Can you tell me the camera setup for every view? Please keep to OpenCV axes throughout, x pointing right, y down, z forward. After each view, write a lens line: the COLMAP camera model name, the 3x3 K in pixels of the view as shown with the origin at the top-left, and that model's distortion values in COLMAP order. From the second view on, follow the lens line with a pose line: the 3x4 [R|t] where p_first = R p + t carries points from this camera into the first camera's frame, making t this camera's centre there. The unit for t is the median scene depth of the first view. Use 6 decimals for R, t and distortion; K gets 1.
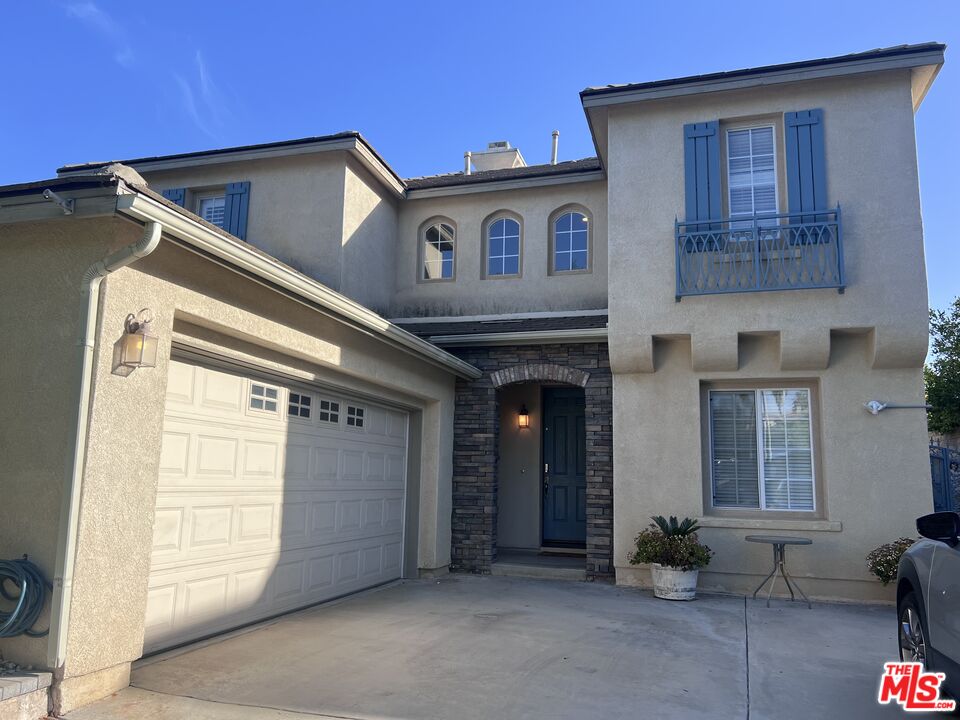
lens RADIAL K [[735.9, 0, 476.1], [0, 735.9, 357.9], [0, 0, 1]] dist [0.108853, 0.002293]
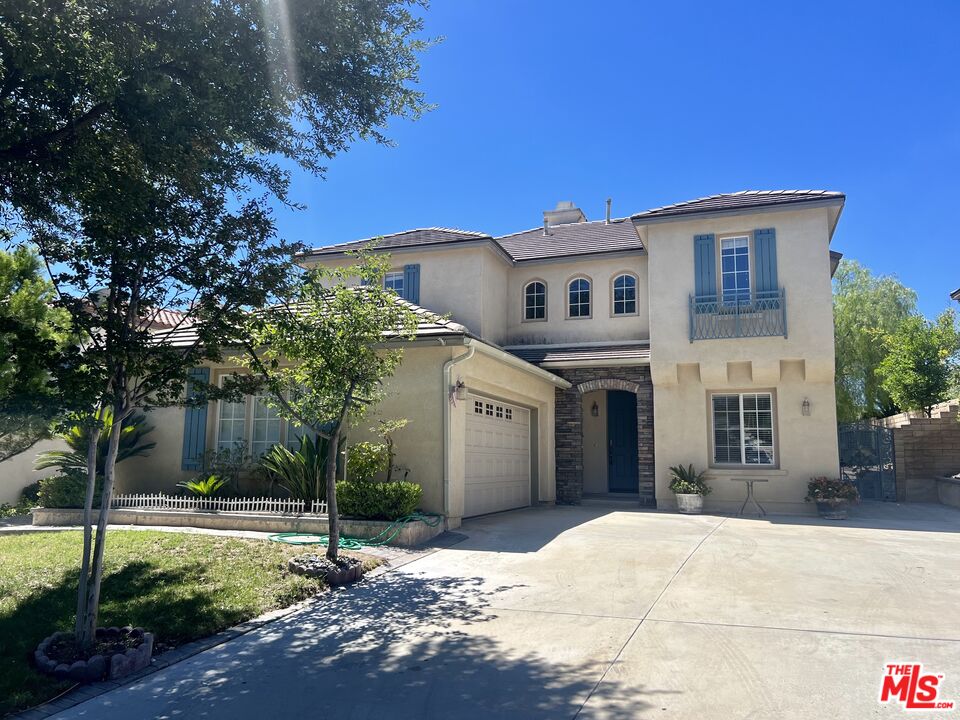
lens RADIAL K [[735.9, 0, 483.1], [0, 735.9, 362.3], [0, 0, 1]] dist [0.108853, 0.002293]
pose [[0.998776, -0.019612, -0.045409, -0.117384], [0.020880, 0.999400, 0.027623, -0.081008], [0.044840, -0.028538, 0.998587, -0.658494]]
